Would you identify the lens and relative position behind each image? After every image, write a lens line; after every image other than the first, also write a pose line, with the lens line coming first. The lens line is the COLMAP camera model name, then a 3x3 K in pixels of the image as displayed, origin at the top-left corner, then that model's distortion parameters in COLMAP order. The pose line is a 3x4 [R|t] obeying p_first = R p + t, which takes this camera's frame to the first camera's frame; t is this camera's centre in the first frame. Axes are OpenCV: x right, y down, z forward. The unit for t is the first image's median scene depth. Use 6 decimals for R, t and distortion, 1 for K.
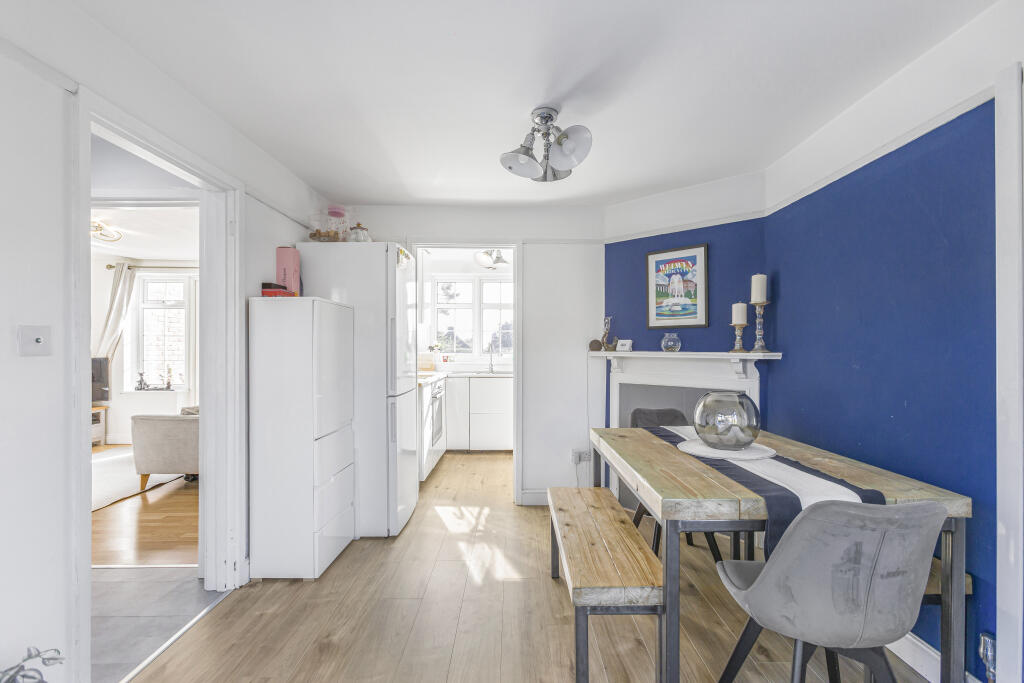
lens RADIAL K [[463.0, 0, 512.0], [0, 463.0, 341.5], [0, 0, 1]] dist [0.001397, 0.000064]
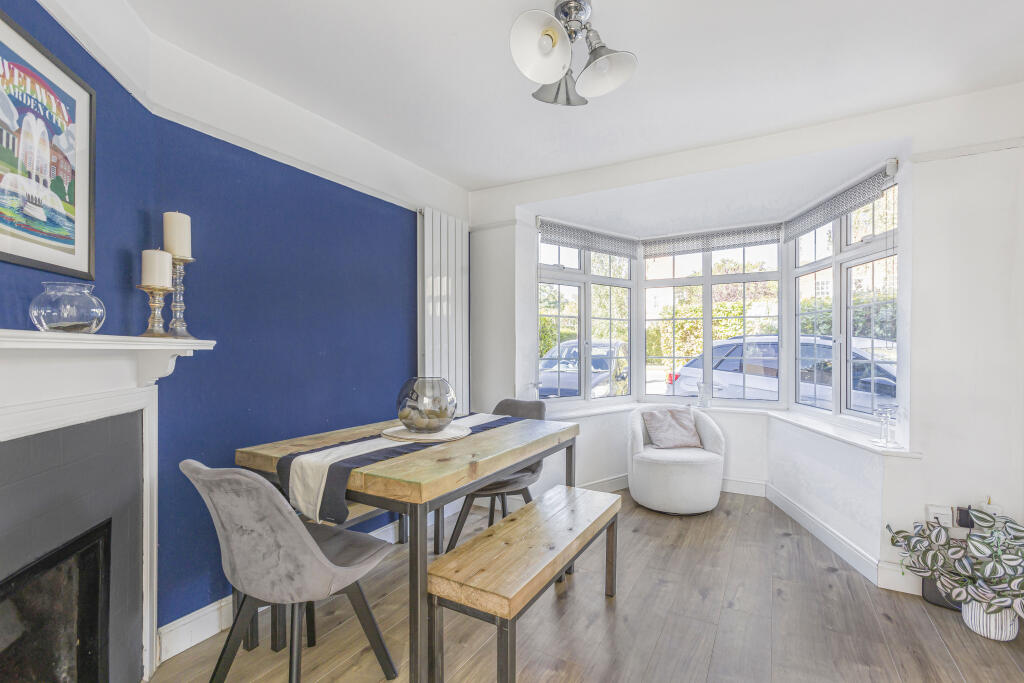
lens RADIAL K [[463.0, 0, 512.0], [0, 463.0, 341.5], [0, 0, 1]] dist [0.001397, 0.000064]
pose [[-0.870601, 0.004282, 0.491971, -0.140468], [-0.012604, 0.999440, -0.031003, 0.034863], [-0.491828, -0.033192, -0.870059, 1.142013]]
